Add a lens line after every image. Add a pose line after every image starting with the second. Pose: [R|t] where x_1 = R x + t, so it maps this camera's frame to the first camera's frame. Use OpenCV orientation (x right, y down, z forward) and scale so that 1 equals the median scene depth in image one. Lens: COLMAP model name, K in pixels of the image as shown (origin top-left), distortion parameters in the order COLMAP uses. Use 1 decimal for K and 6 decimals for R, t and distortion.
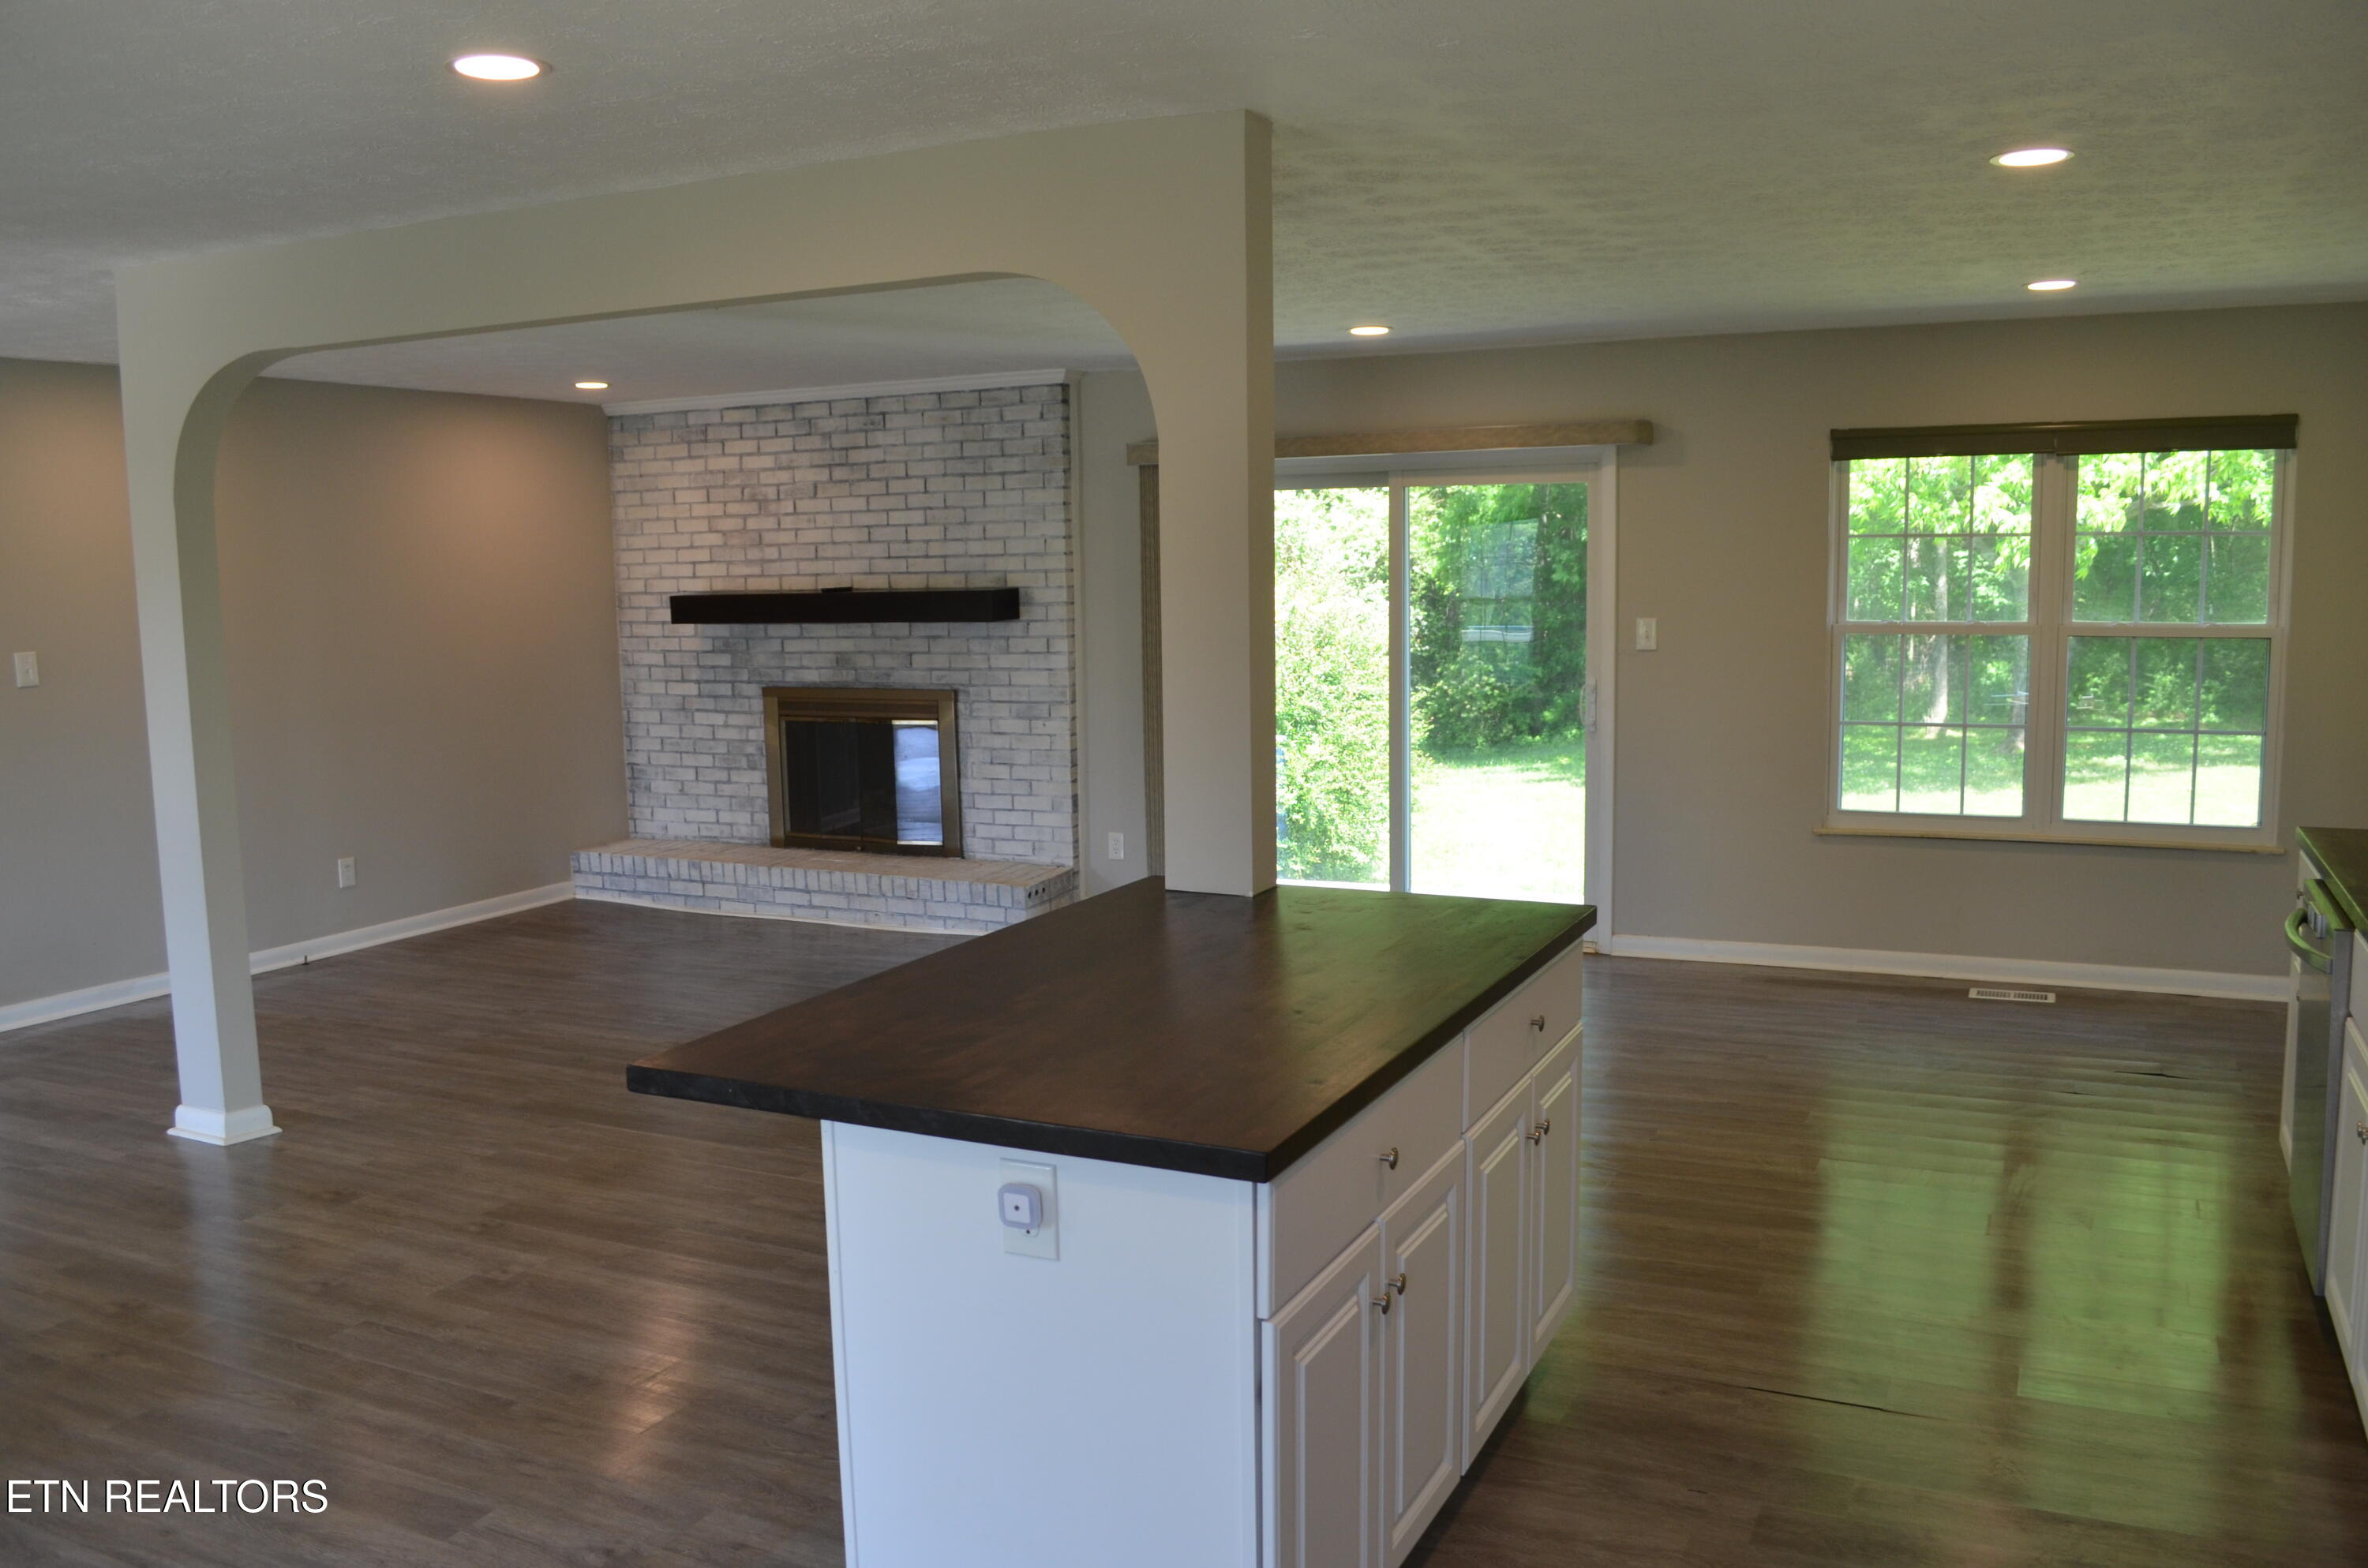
lens RADIAL K [[1854.9, 0, 1211.0], [0, 1854.9, 806.5], [0, 0, 1]] dist [-0.083585, 0.011185]
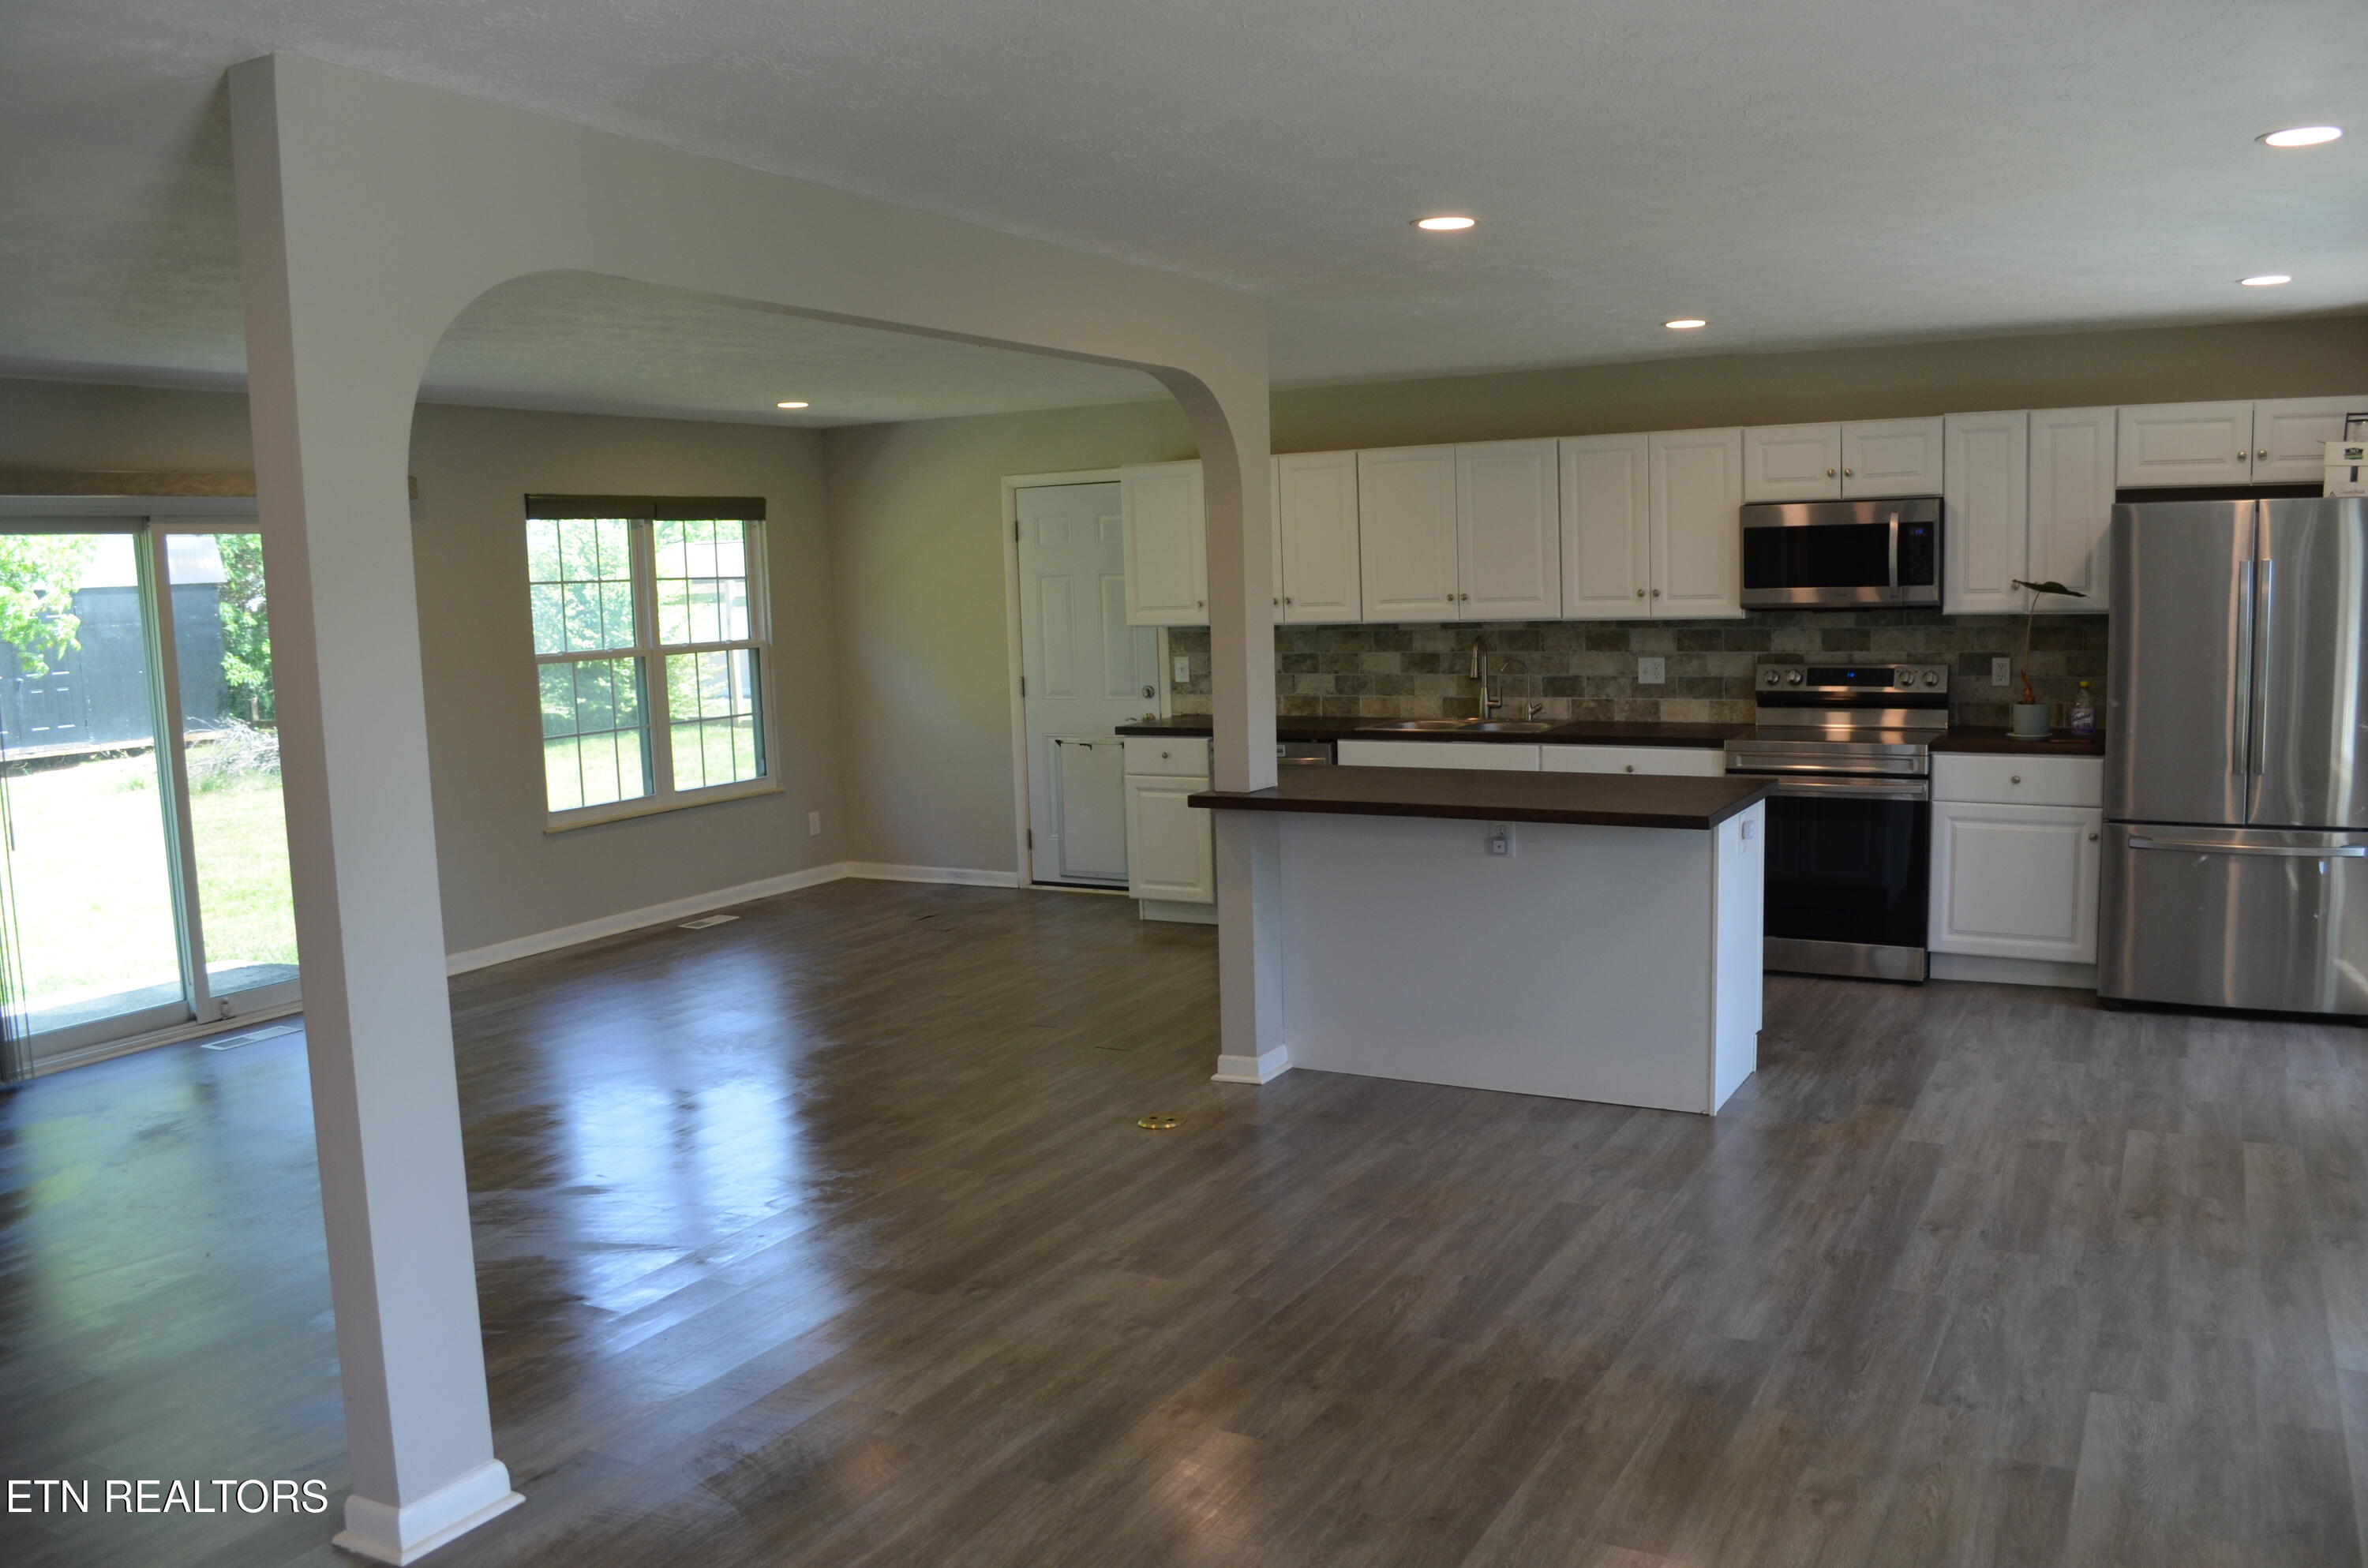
lens RADIAL K [[1854.9, 0, 1211.0], [0, 1854.9, 806.5], [0, 0, 1]] dist [-0.083585, 0.011185]
pose [[0.053114, -0.112103, 0.992276, -0.673341], [0.159763, 0.981833, 0.102371, -0.045406], [-0.985725, 0.153092, 0.070059, 0.405359]]
